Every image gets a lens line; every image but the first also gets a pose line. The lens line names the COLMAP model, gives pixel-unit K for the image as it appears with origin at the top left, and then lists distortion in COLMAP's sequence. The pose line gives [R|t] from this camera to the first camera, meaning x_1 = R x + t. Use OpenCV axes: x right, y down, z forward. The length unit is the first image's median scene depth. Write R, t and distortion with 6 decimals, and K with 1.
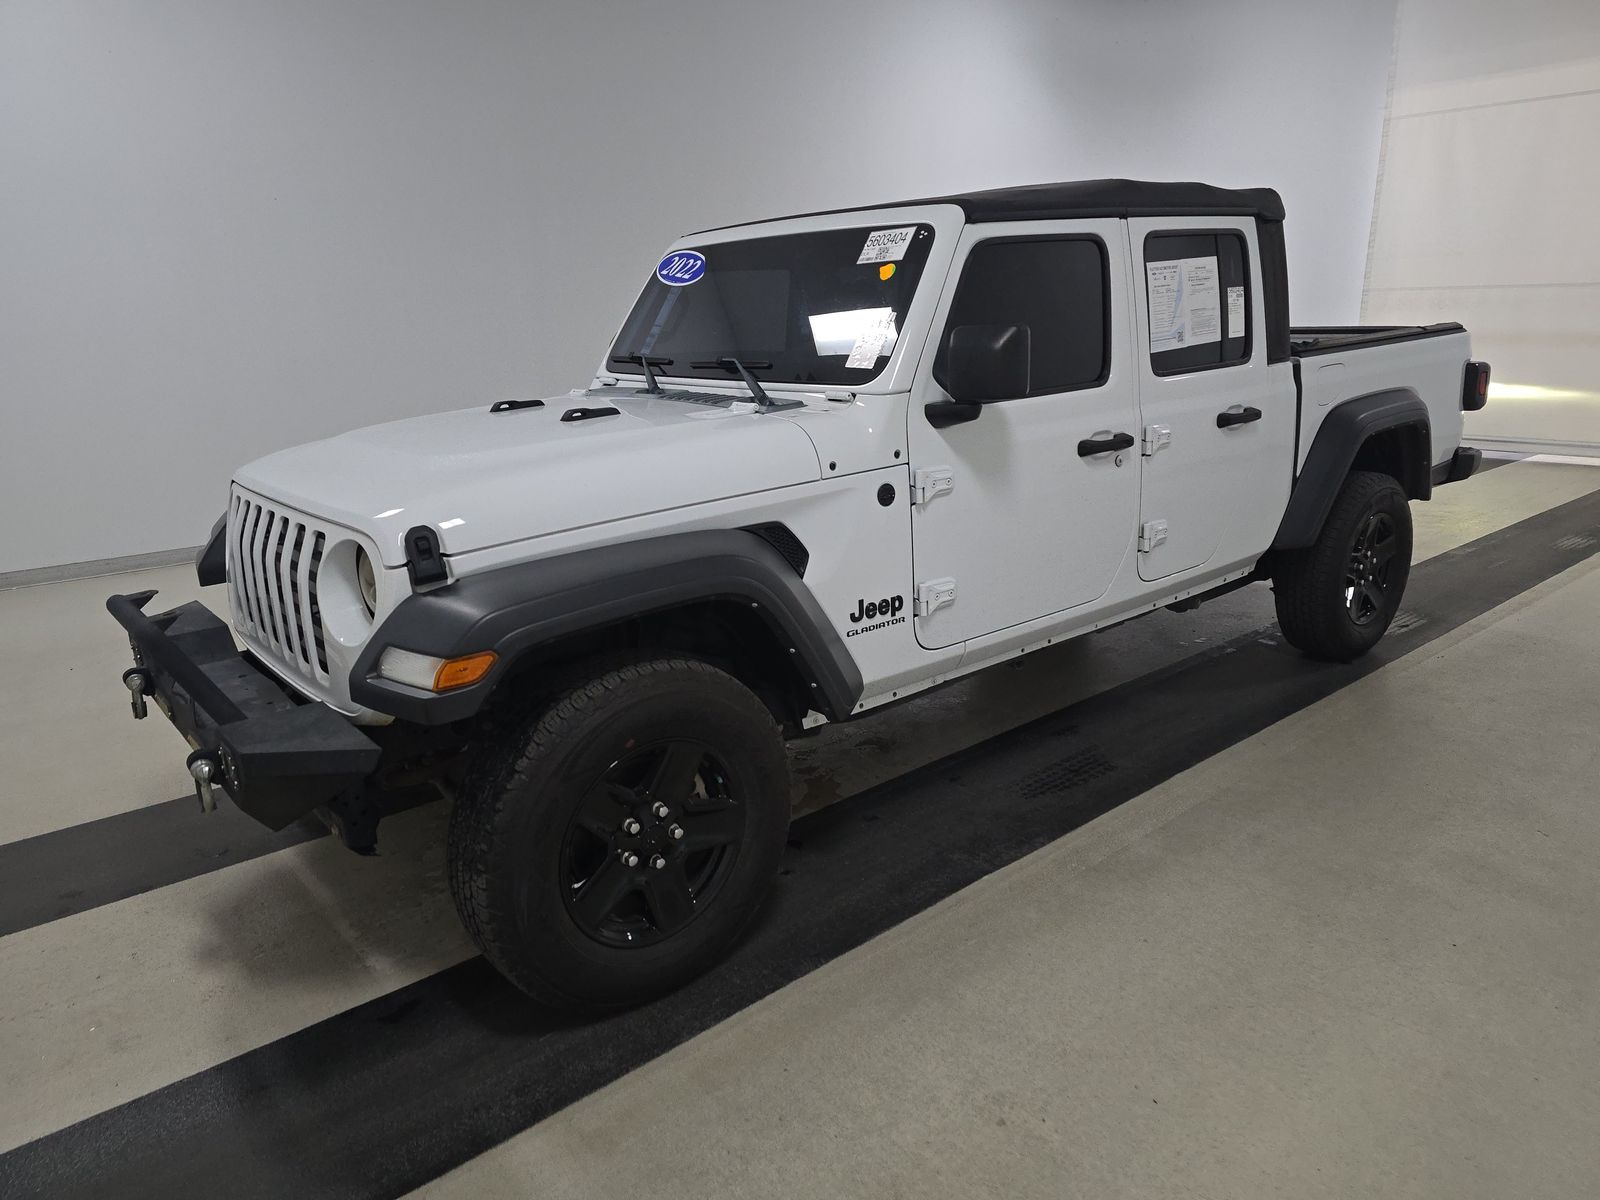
lens RADIAL K [[1075.1, 0, 805.2], [0, 1075.1, 595.1], [0, 0, 1]] dist [0.043216, -0.008853]
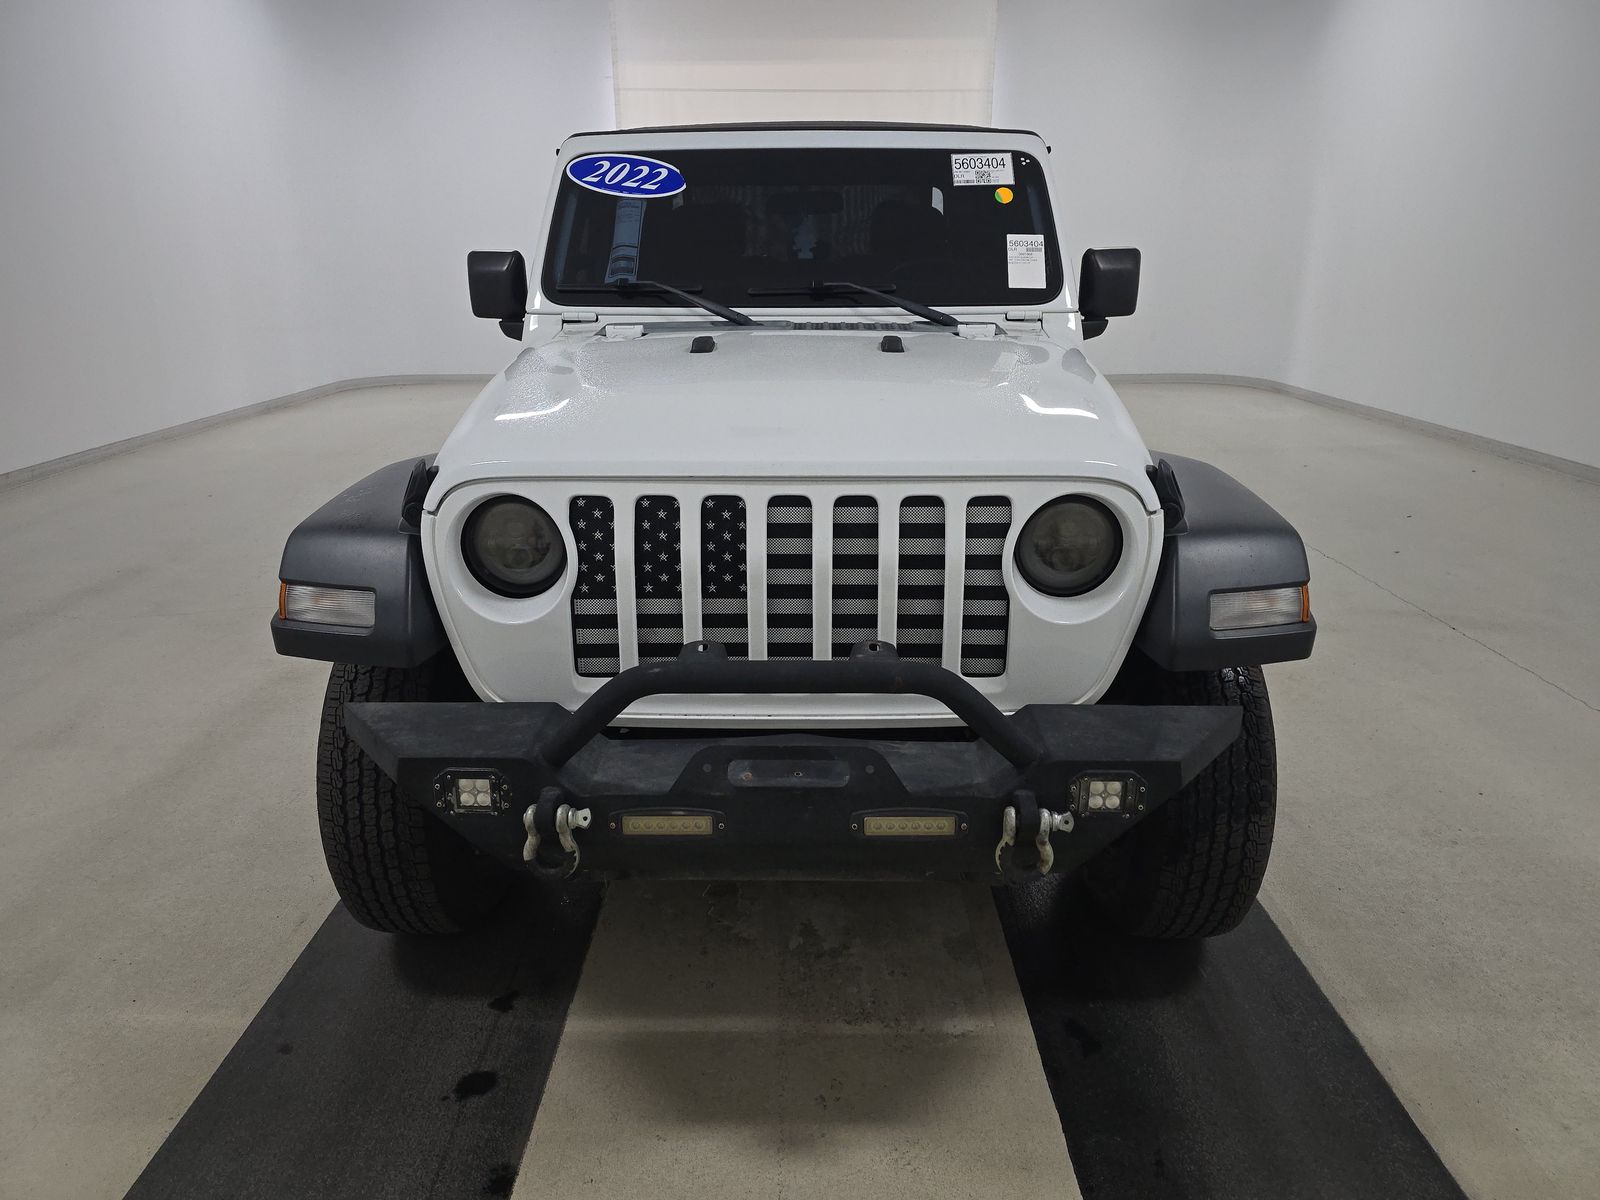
lens RADIAL K [[1075.1, 0, 800.0], [0, 1075.1, 601.8], [0, 0, 1]] dist [0.043216, -0.008853]
pose [[0.648624, -0.212521, 0.730836, -0.790727], [0.180446, 0.975788, 0.123604, -0.074553], [-0.739409, 0.051704, 0.671268, 0.418201]]
